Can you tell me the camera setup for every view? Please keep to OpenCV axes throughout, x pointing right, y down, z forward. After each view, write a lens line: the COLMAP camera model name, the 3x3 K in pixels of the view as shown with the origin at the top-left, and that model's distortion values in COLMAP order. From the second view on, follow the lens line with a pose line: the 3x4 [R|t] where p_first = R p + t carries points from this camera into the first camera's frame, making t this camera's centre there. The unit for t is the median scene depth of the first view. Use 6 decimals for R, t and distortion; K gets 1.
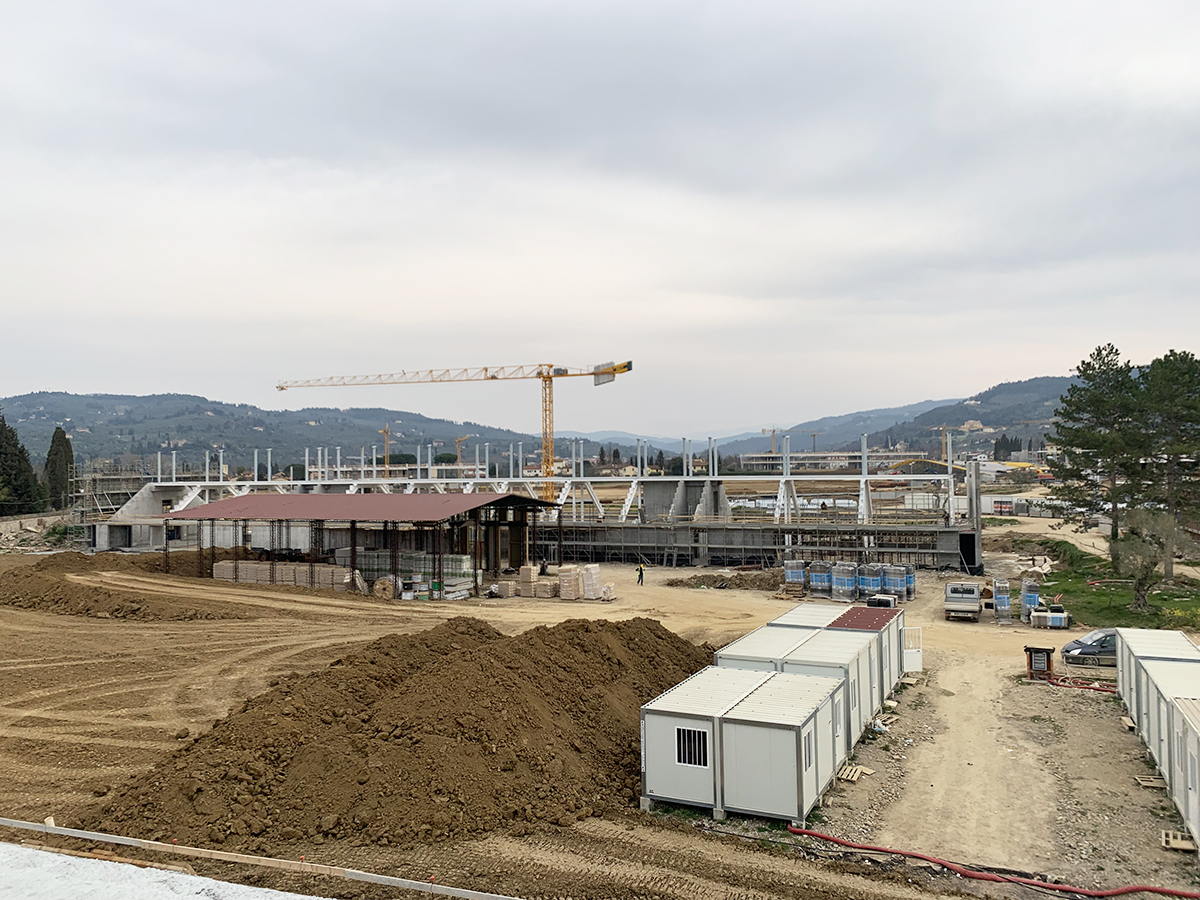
lens RADIAL K [[899.8, 0, 600.0], [0, 899.8, 450.0], [0, 0, 1]] dist [-0.003634, 0.010356]
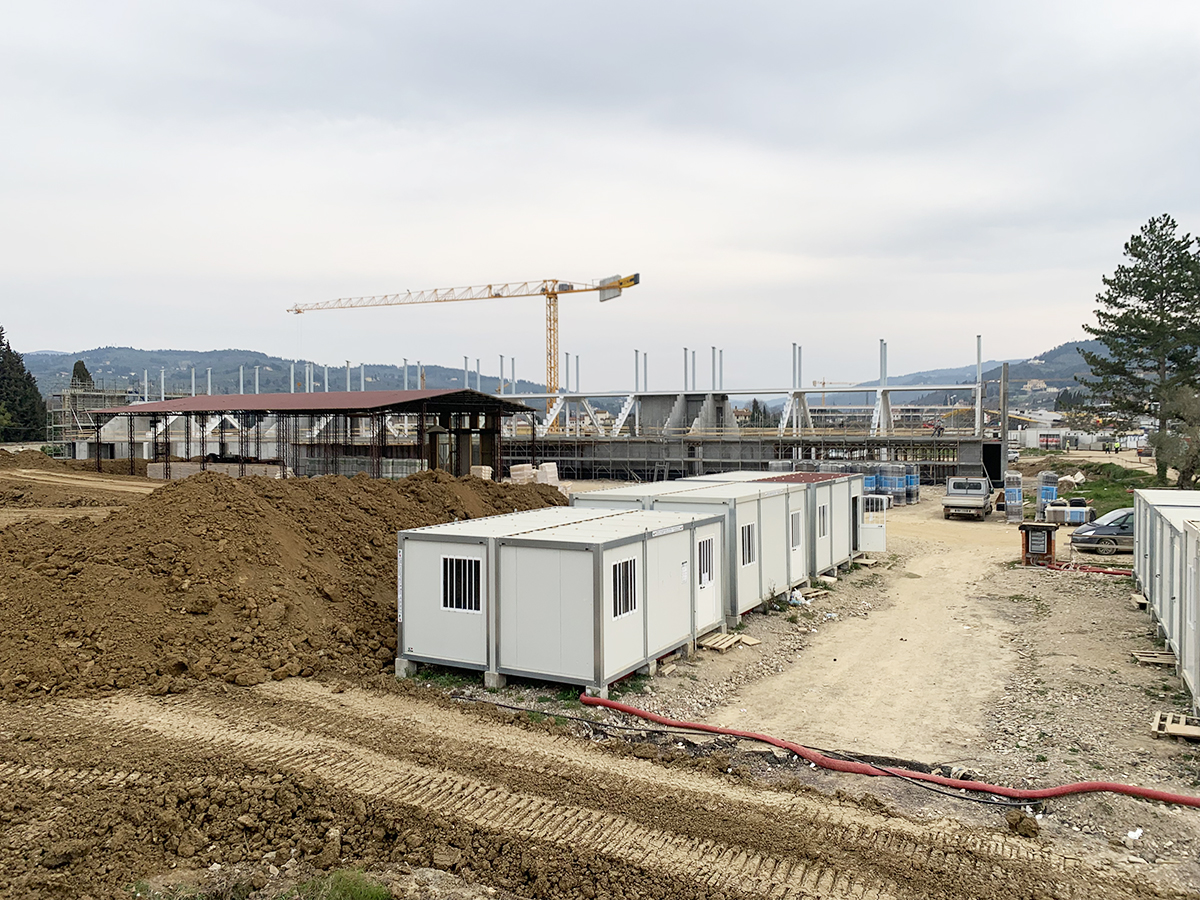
lens RADIAL K [[902.6, 0, 600.0], [0, 902.6, 450.0], [0, 0, 1]] dist [0.013990, -0.008685]
pose [[0.998579, 0.008716, -0.052575, 0.222925], [-0.006032, 0.998680, 0.051004, 0.175422], [0.052950, -0.050614, 0.997314, 0.295923]]
